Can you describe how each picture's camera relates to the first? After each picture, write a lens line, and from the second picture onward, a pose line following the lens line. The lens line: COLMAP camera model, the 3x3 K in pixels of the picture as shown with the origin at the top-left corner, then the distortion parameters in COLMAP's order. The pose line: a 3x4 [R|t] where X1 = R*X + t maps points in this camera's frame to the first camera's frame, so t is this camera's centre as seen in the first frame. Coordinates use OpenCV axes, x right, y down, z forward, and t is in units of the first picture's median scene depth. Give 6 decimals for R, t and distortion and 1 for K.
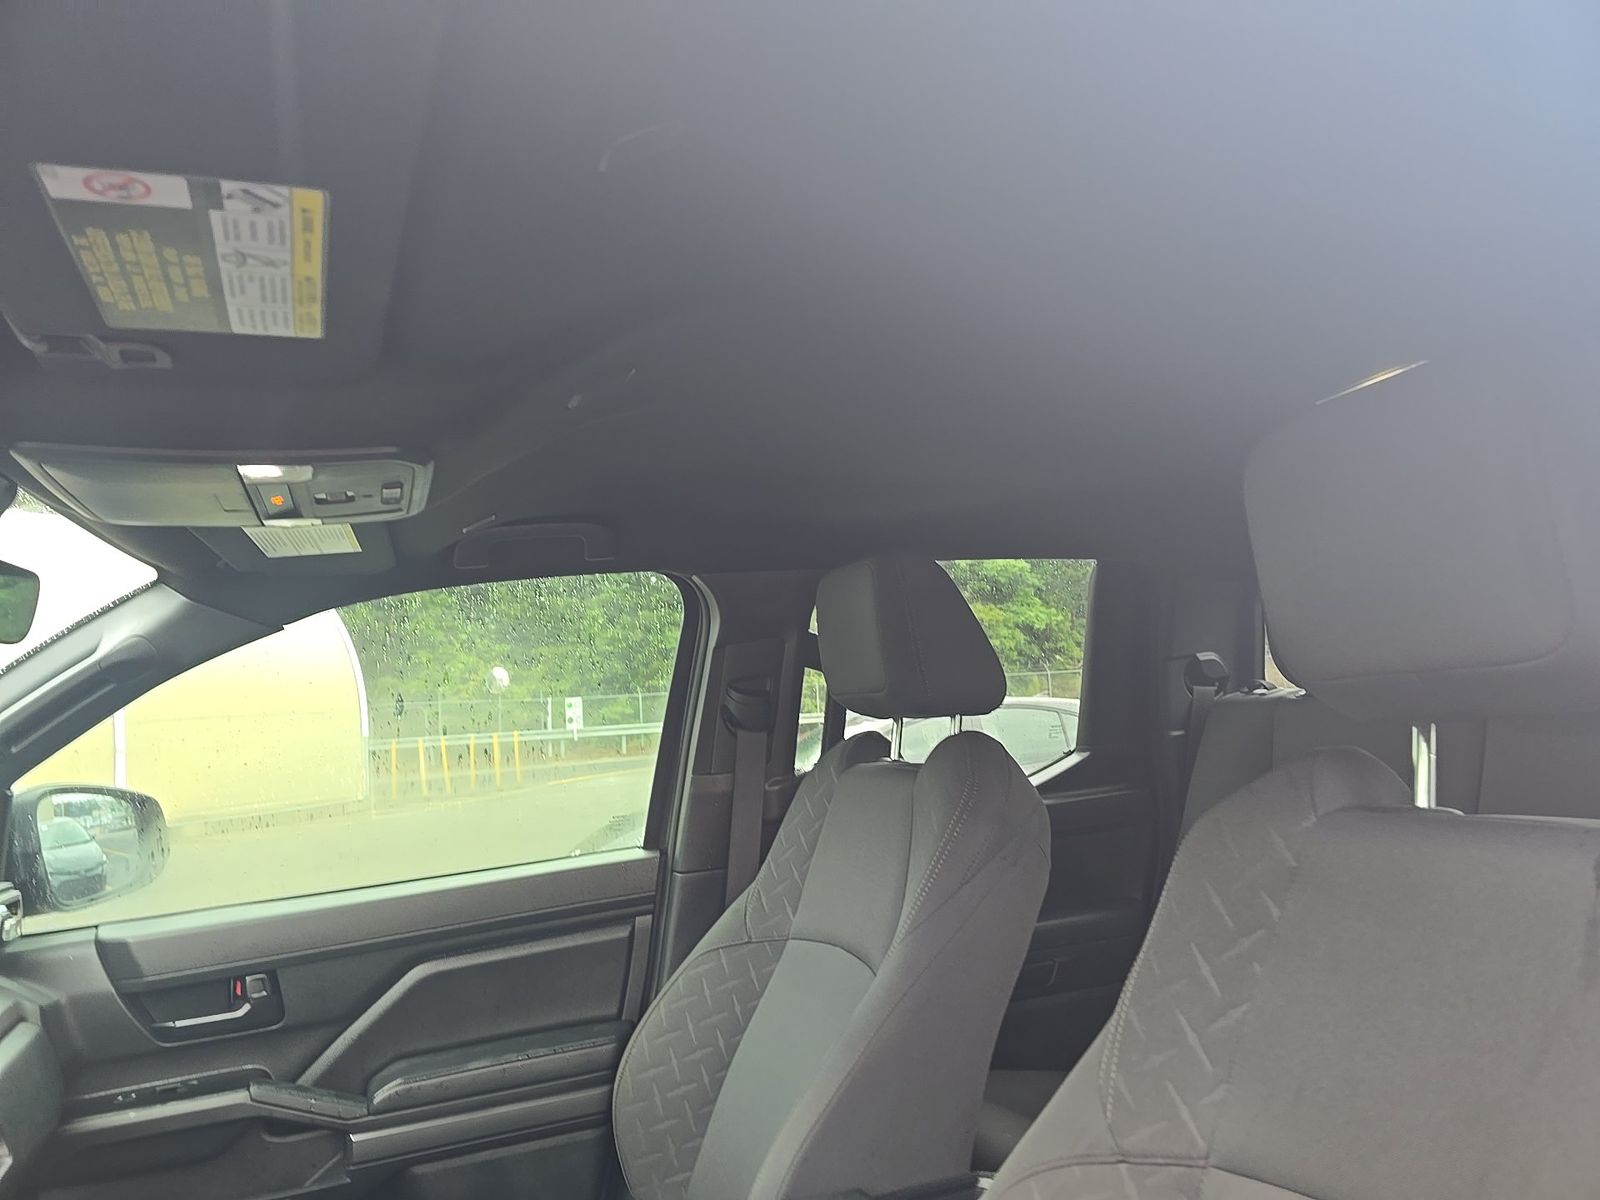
lens RADIAL K [[1071.7, 0, 807.6], [0, 1071.7, 598.5], [0, 0, 1]] dist [0.031672, -0.037857]
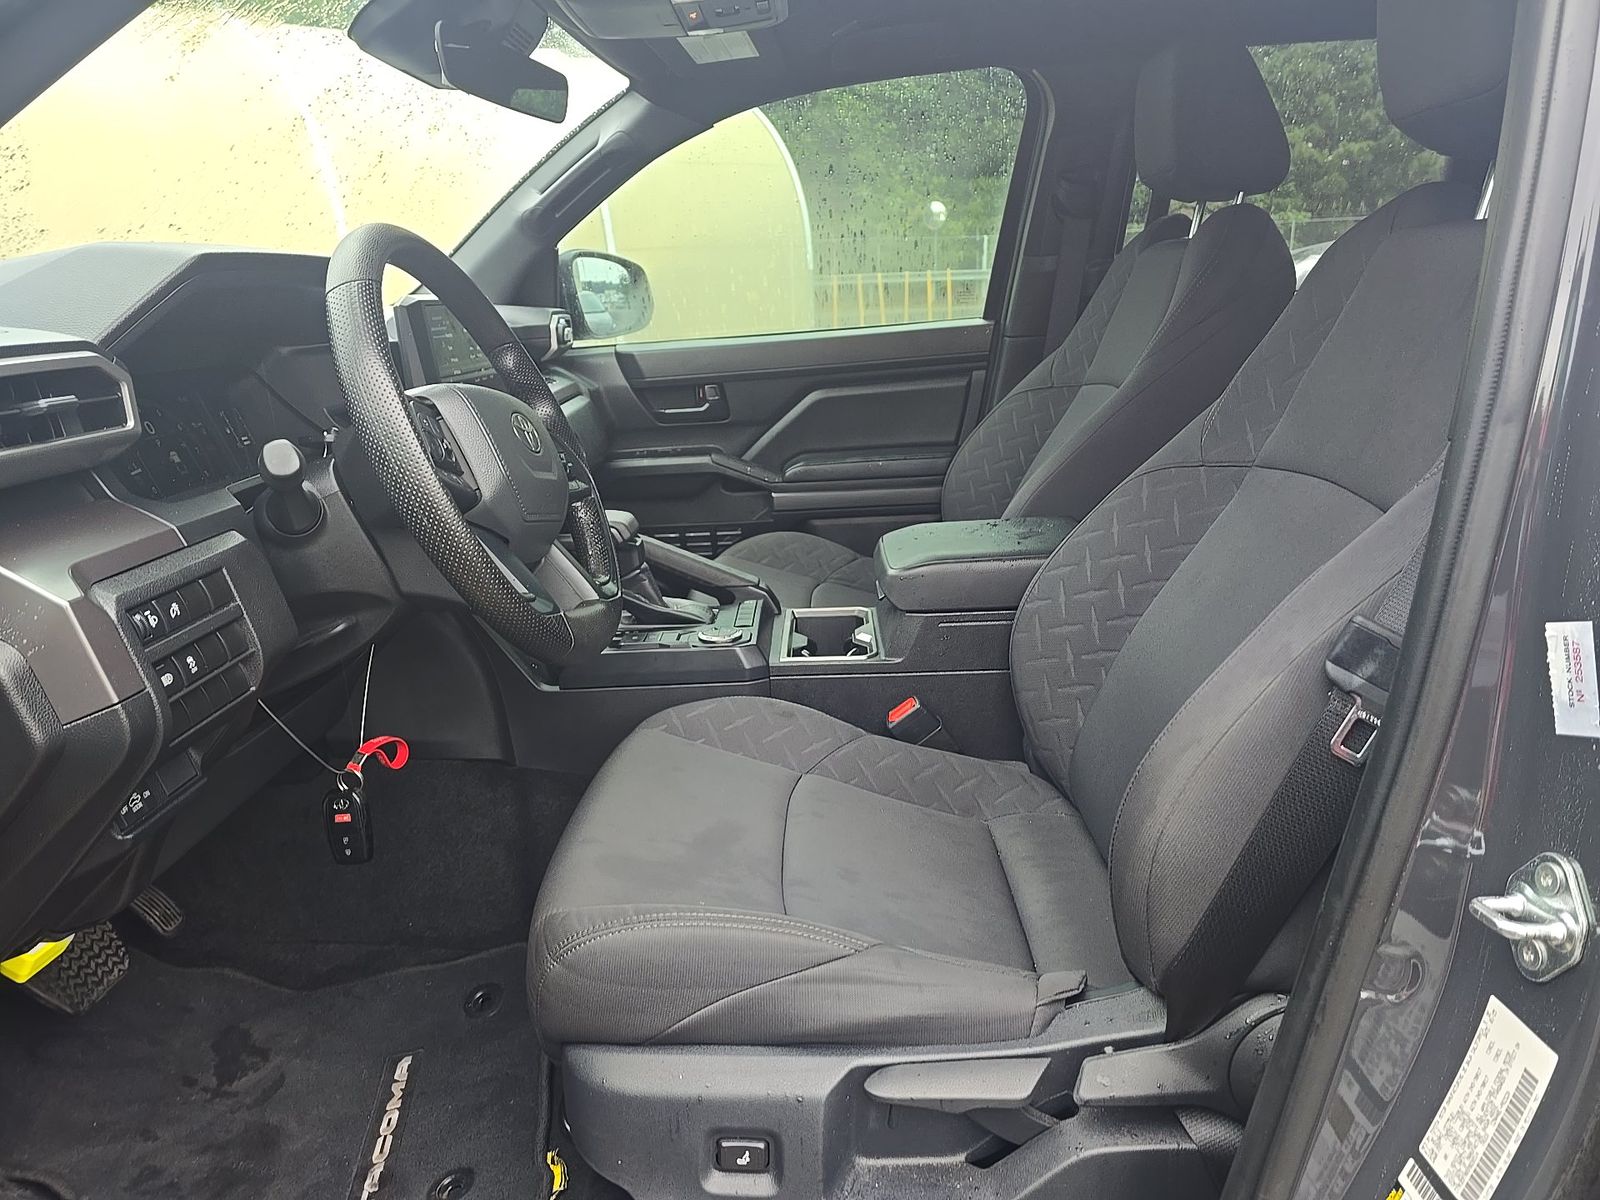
lens RADIAL K [[1071.7, 0, 798.7], [0, 1071.7, 603.8], [0, 0, 1]] dist [0.031672, -0.037857]
pose [[0.921863, 0.137411, -0.362336, 0.172962], [0.023003, 0.913967, 0.405136, 0.030134], [0.386833, -0.381815, 0.839391, -0.301087]]
